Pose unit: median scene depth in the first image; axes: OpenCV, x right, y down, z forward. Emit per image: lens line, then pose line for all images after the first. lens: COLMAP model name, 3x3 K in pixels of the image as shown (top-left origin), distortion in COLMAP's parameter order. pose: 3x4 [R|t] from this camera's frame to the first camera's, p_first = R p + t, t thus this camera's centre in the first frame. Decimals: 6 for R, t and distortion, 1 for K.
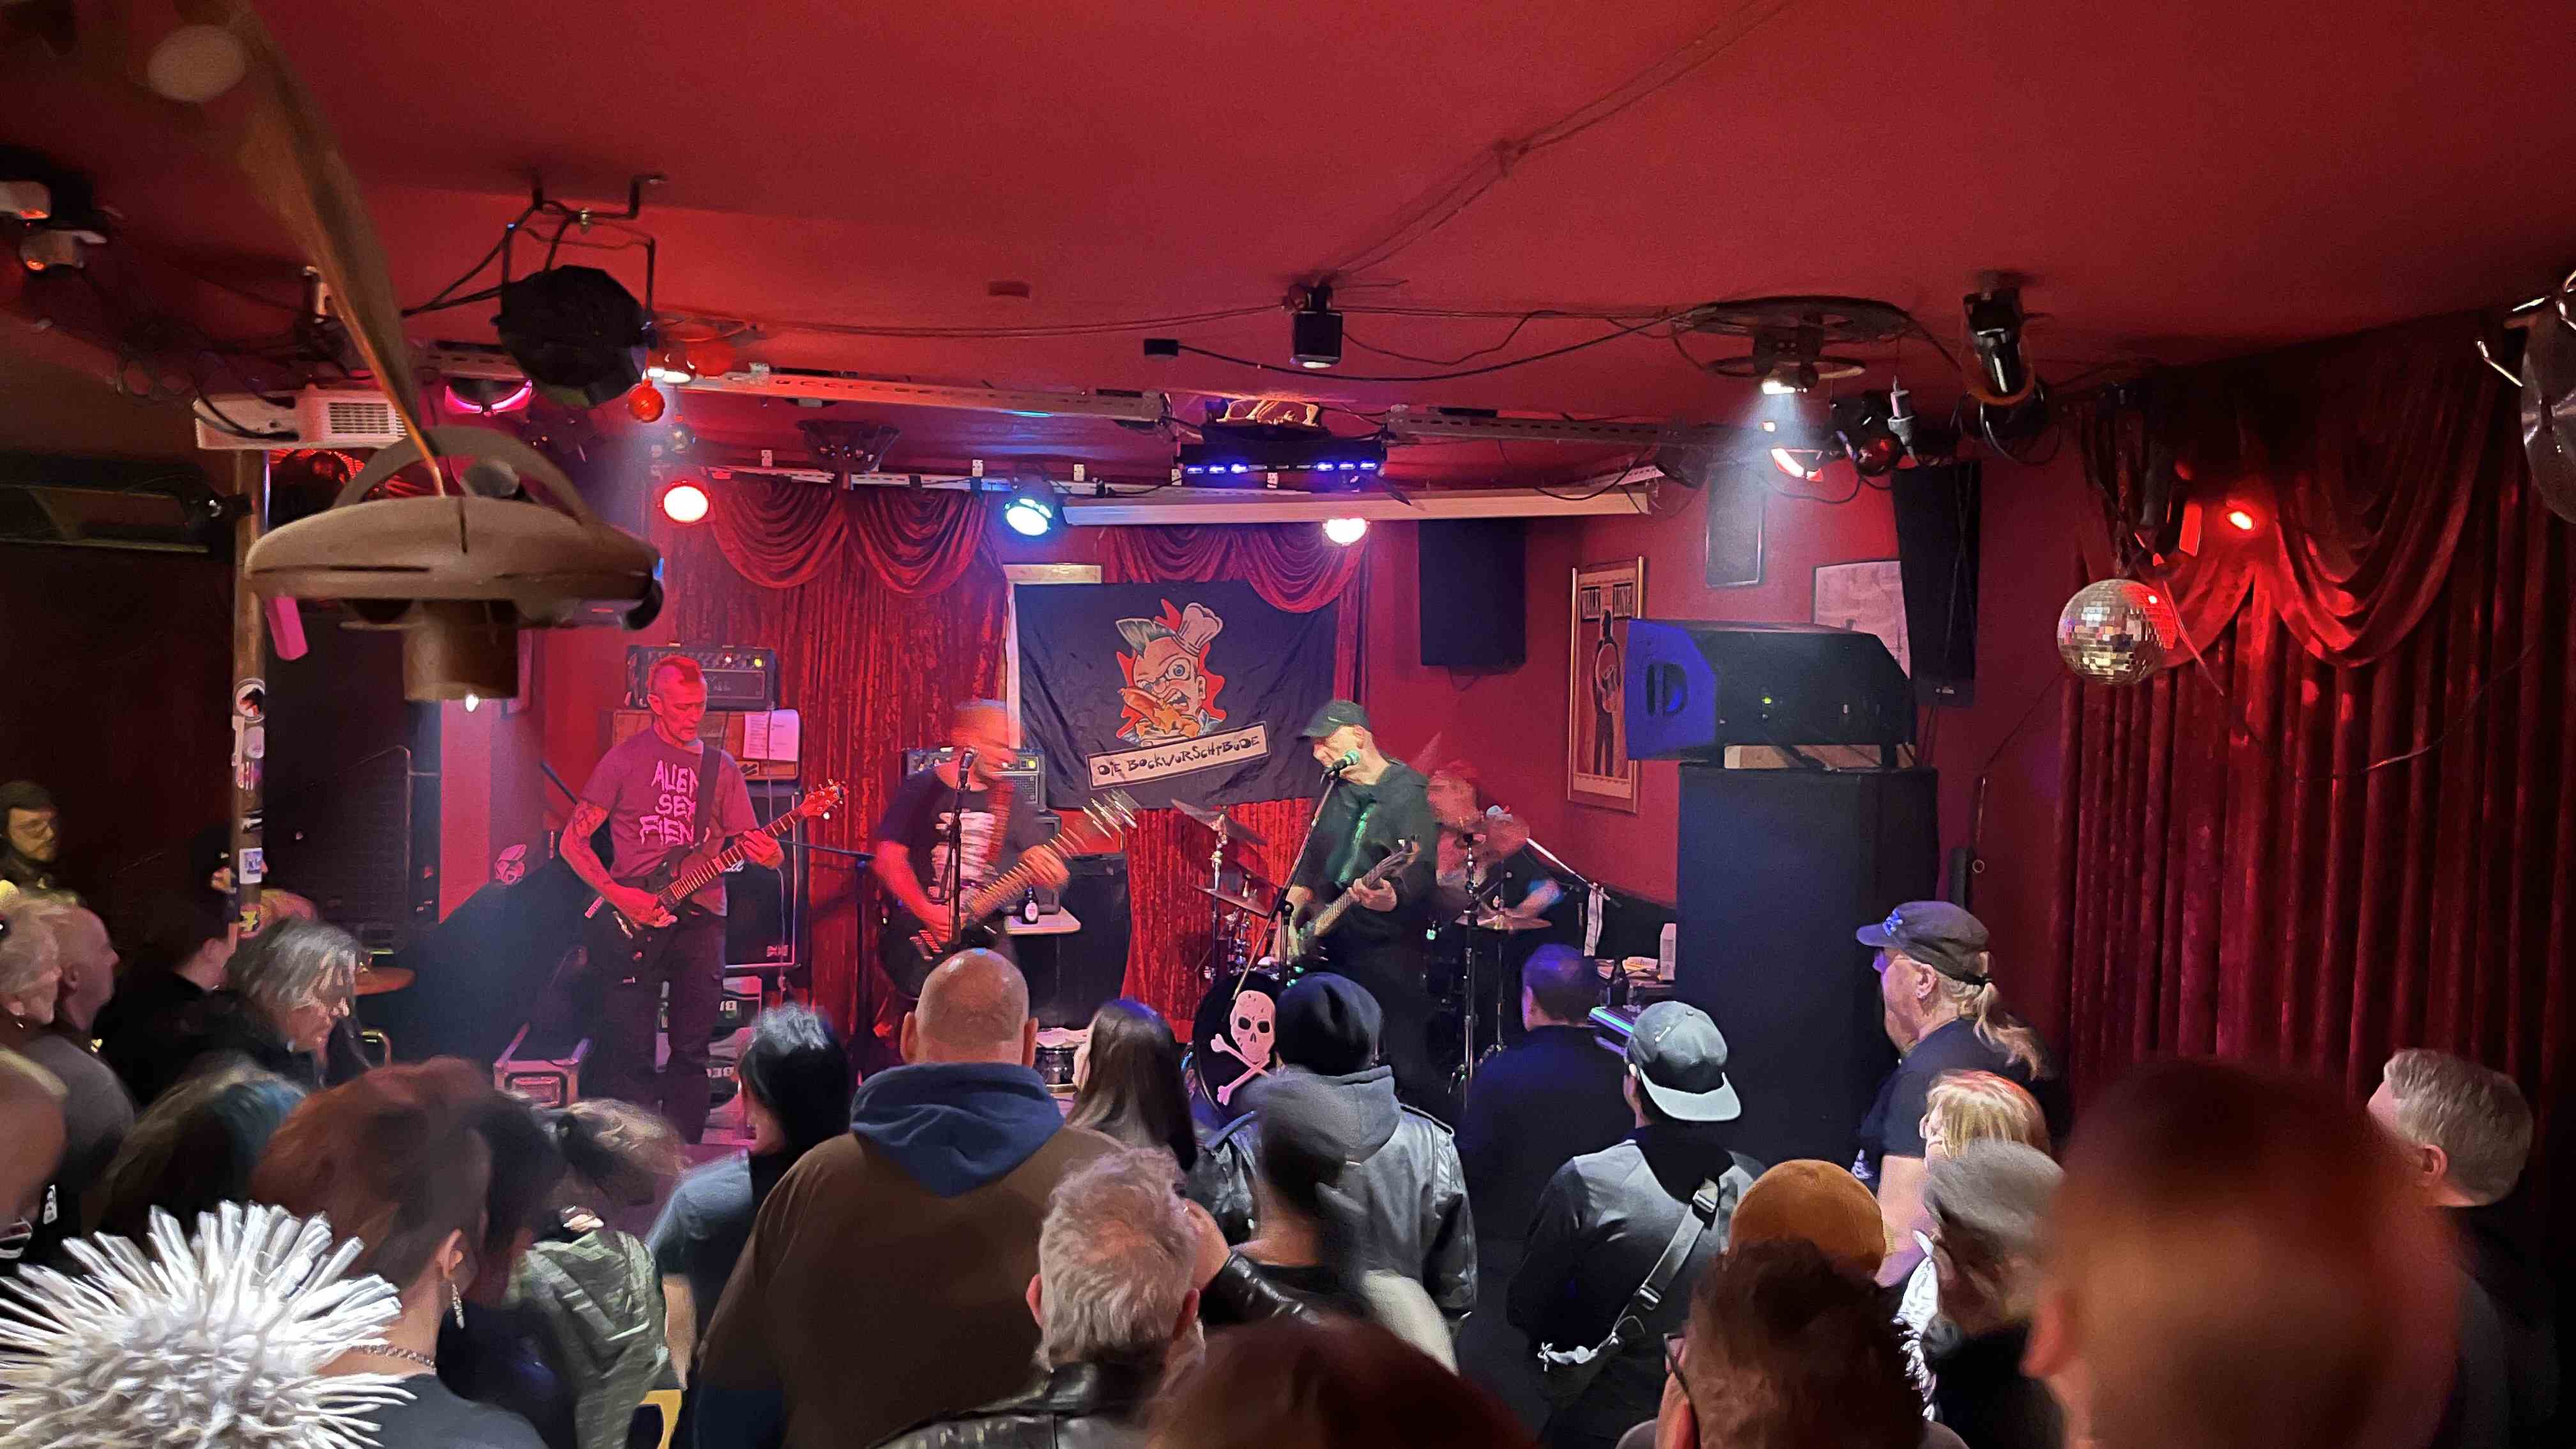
lens RADIAL K [[1950.0, 0, 1289.6], [0, 1950.0, 719.6], [0, 0, 1]] dist [0.061277, -0.074878]
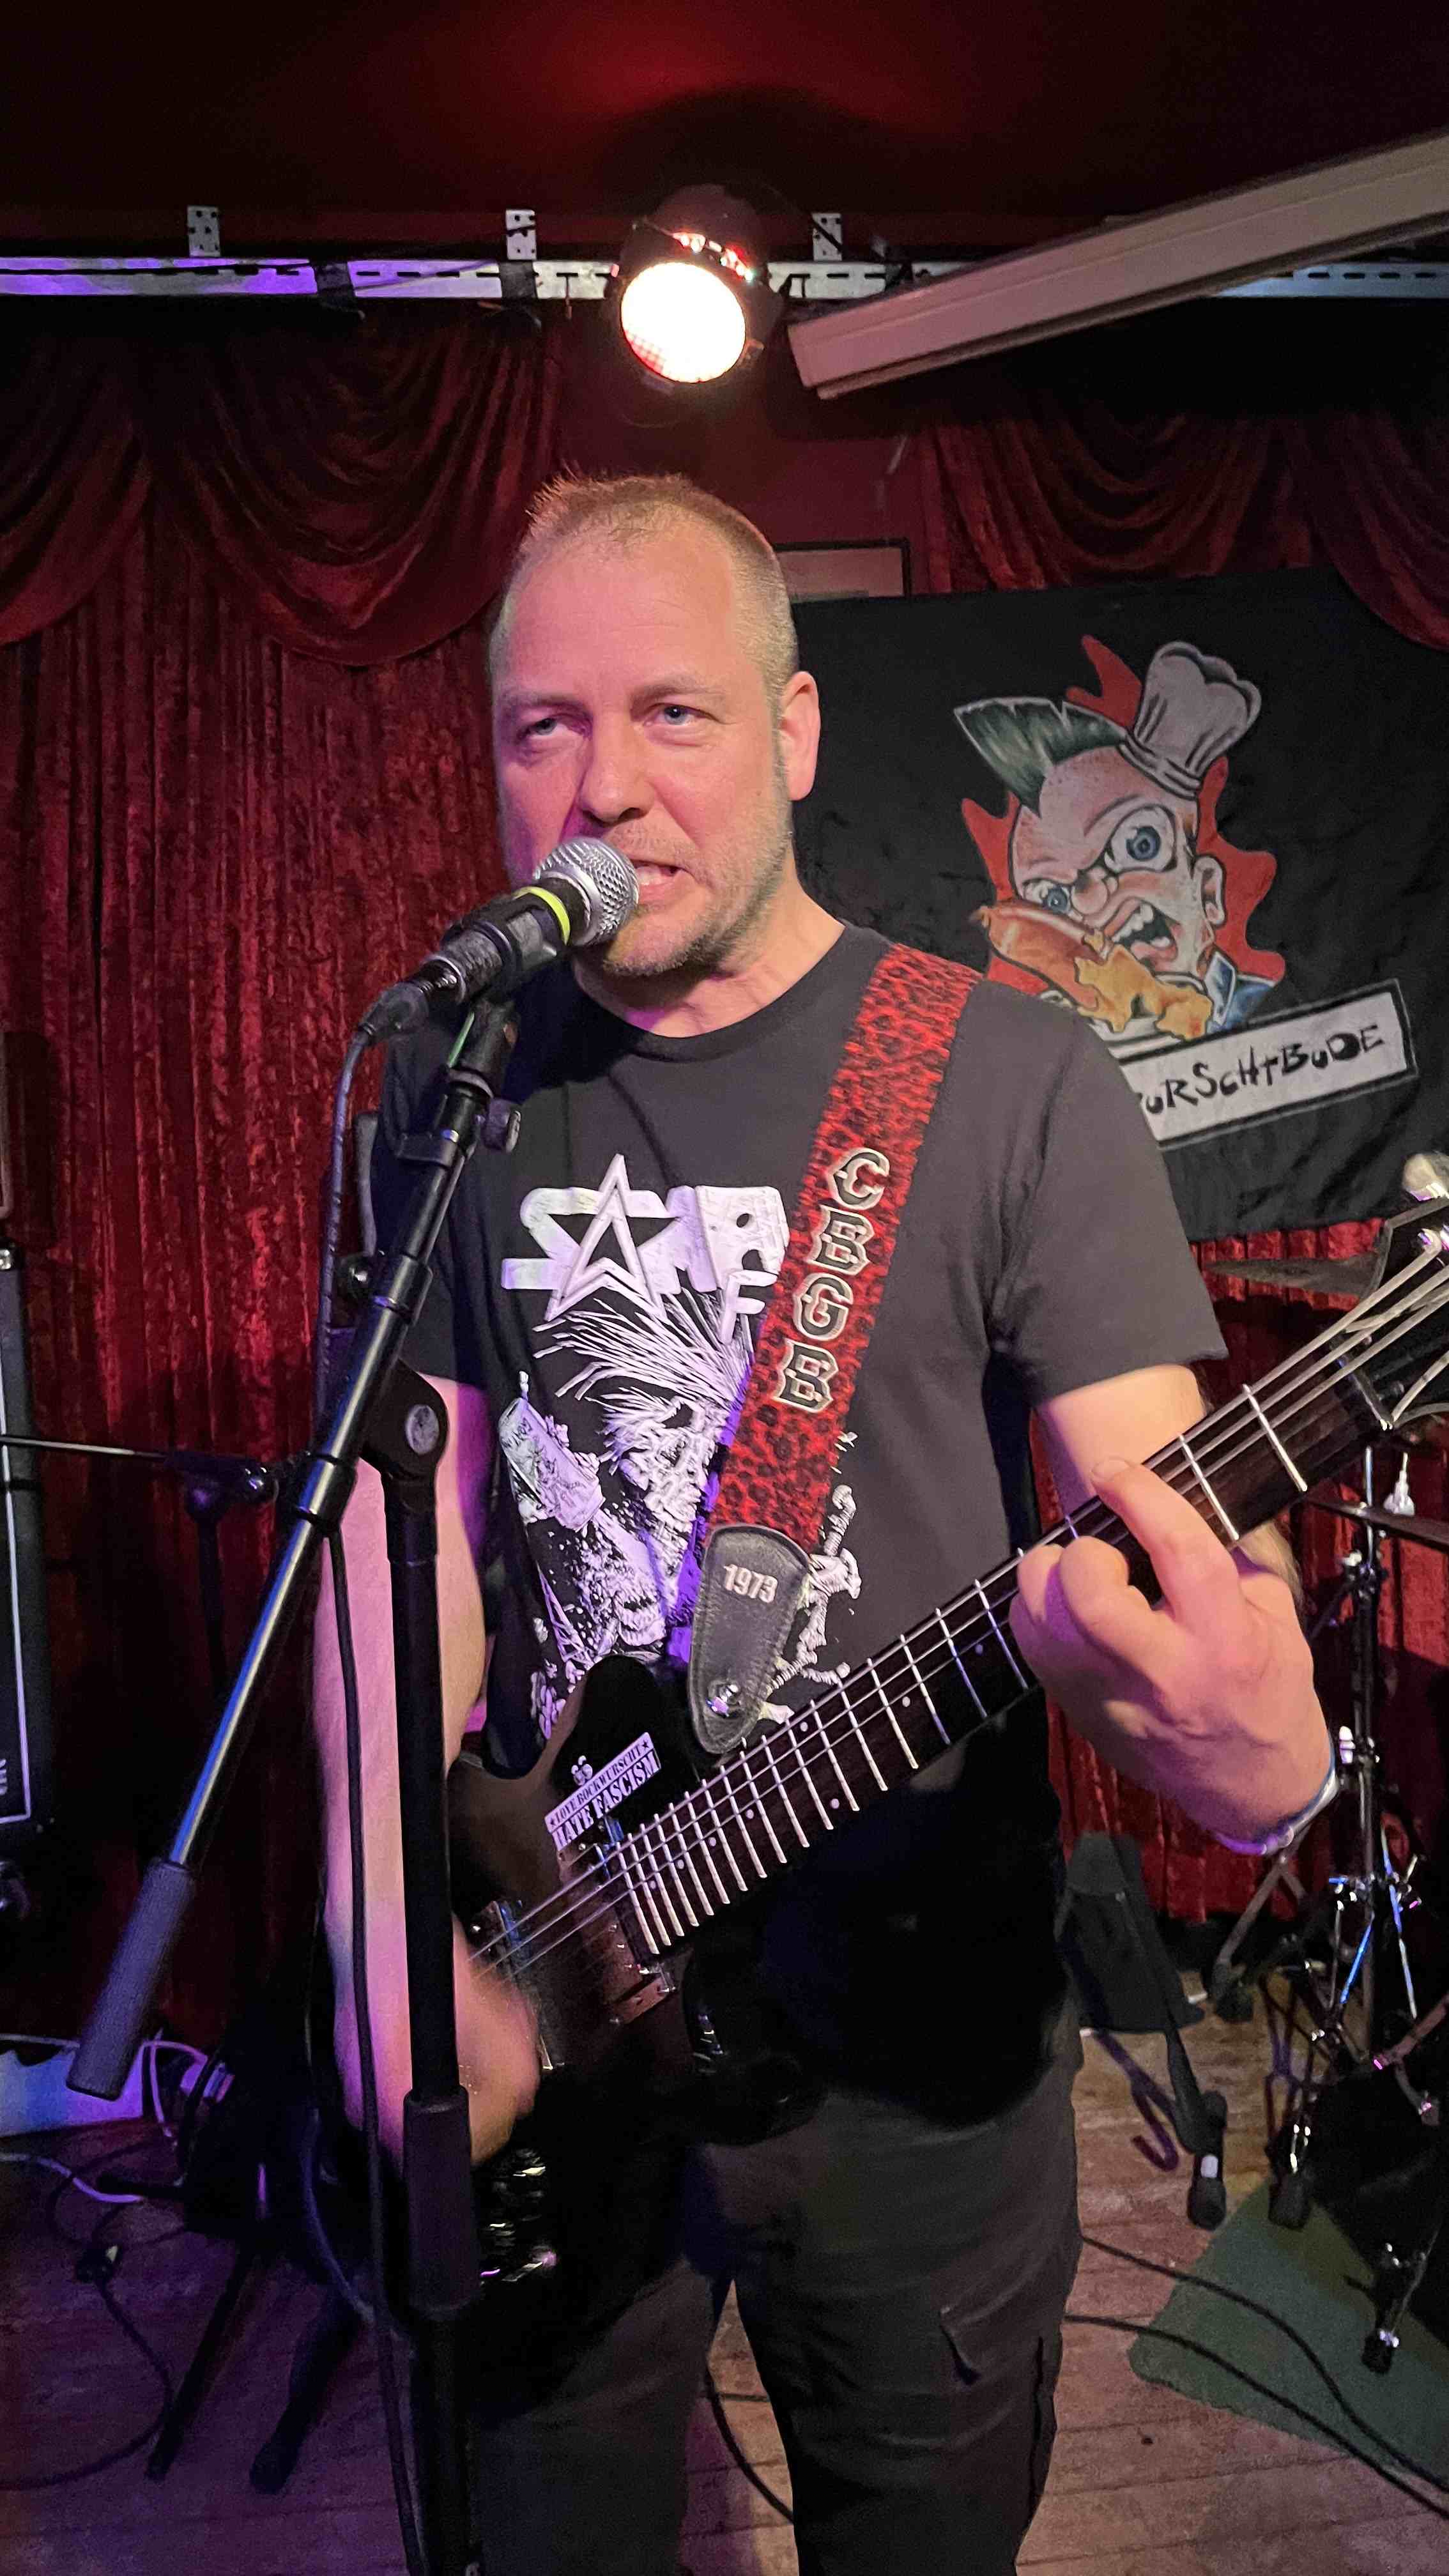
lens RADIAL K [[1950.0, 0, 728.0], [0, 1950.0, 1260.7], [0, 0, 1]] dist [0.061277, -0.074878]
pose [[0.992438, -0.057975, -0.108195, -0.100961], [0.062248, 0.997392, 0.036540, 0.032135], [0.105795, -0.042999, 0.993458, 0.679055]]
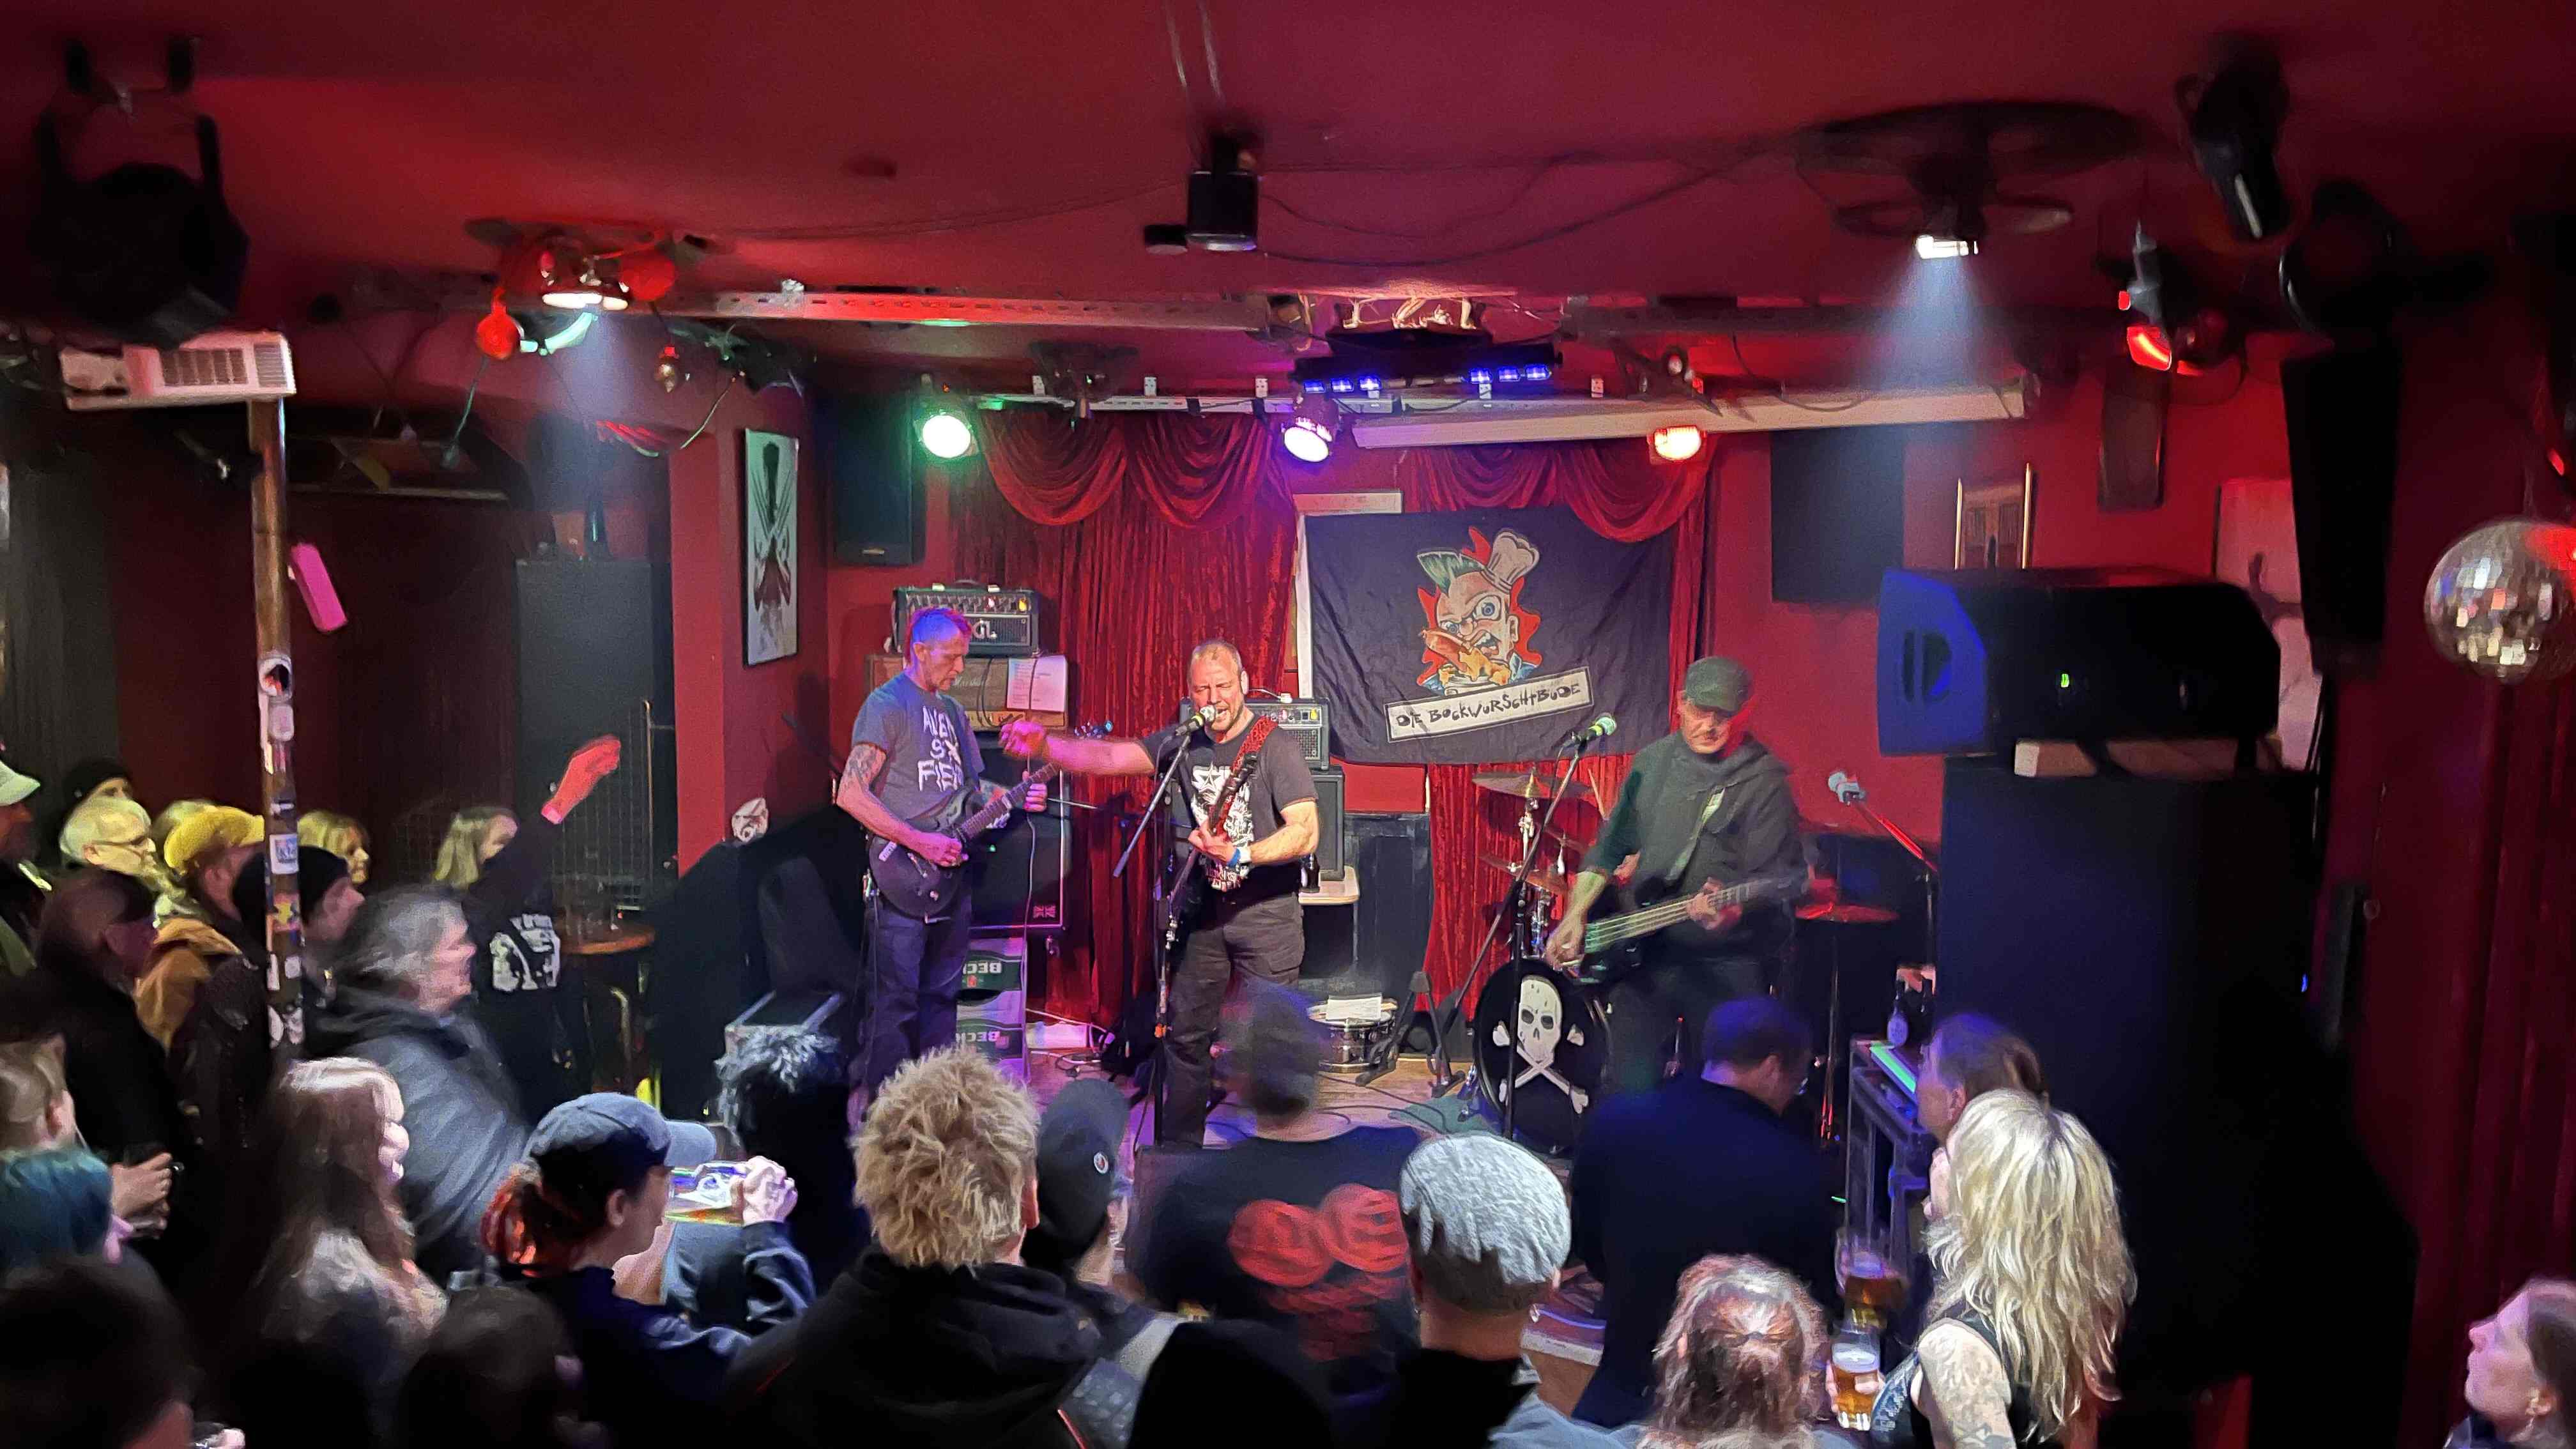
lens RADIAL K [[1950.0, 0, 1293.3], [0, 1950.0, 758.0], [0, 0, 1]] dist [0.061277, -0.074878]
pose [[0.966650, 0.015420, -0.255635, 0.089898], [0.001383, 0.997857, 0.065420, -0.016670], [0.256096, -0.063592, 0.964557, 0.121059]]
